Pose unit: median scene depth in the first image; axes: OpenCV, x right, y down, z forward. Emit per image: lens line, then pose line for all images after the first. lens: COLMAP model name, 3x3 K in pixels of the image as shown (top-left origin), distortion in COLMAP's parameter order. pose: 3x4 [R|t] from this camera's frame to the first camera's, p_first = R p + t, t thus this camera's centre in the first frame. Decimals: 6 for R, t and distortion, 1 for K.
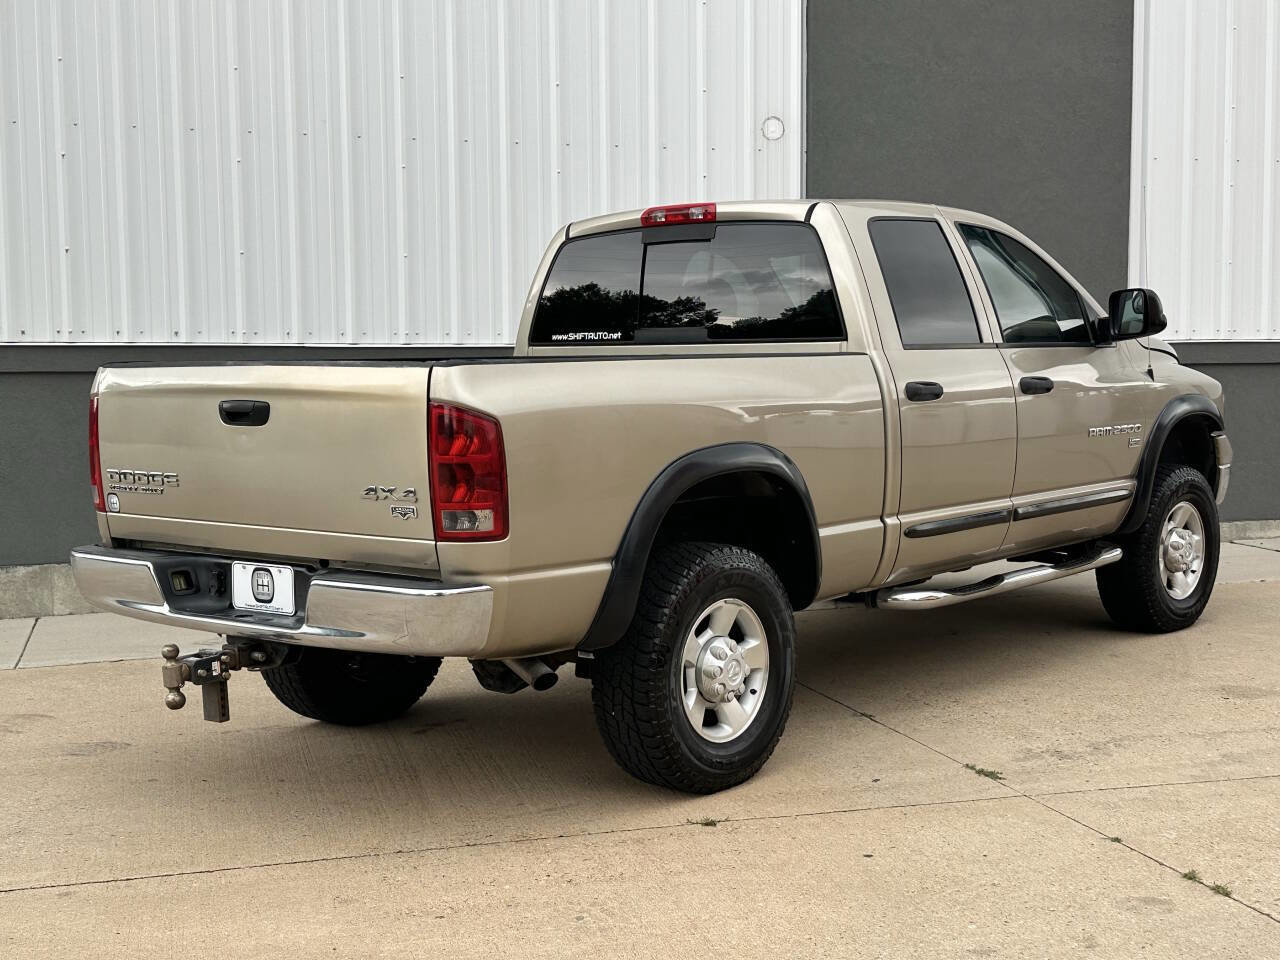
lens RADIAL K [[1736.4, 0, 650.7], [0, 1736.4, 490.6], [0, 0, 1]] dist [0.203184, -0.406743]
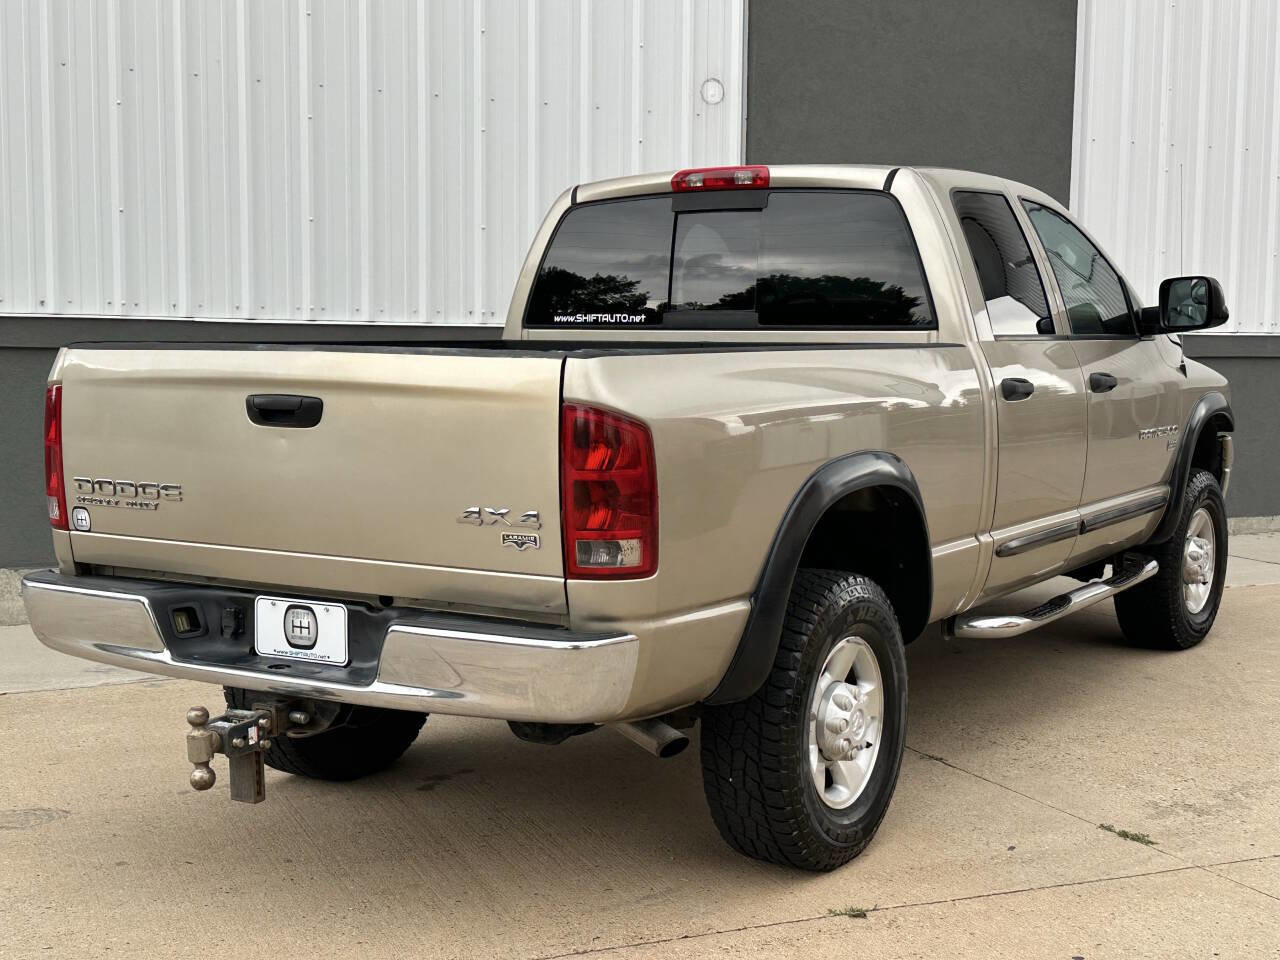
lens RADIAL K [[1733.9, 0, 652.9], [0, 1733.9, 494.3], [0, 0, 1]] dist [0.202653, -0.398203]
pose [[0.989563, 0.004536, 0.144029, -0.169400], [-0.006621, 0.999880, 0.014005, -0.017563], [-0.143948, -0.014812, 0.989474, 0.183008]]
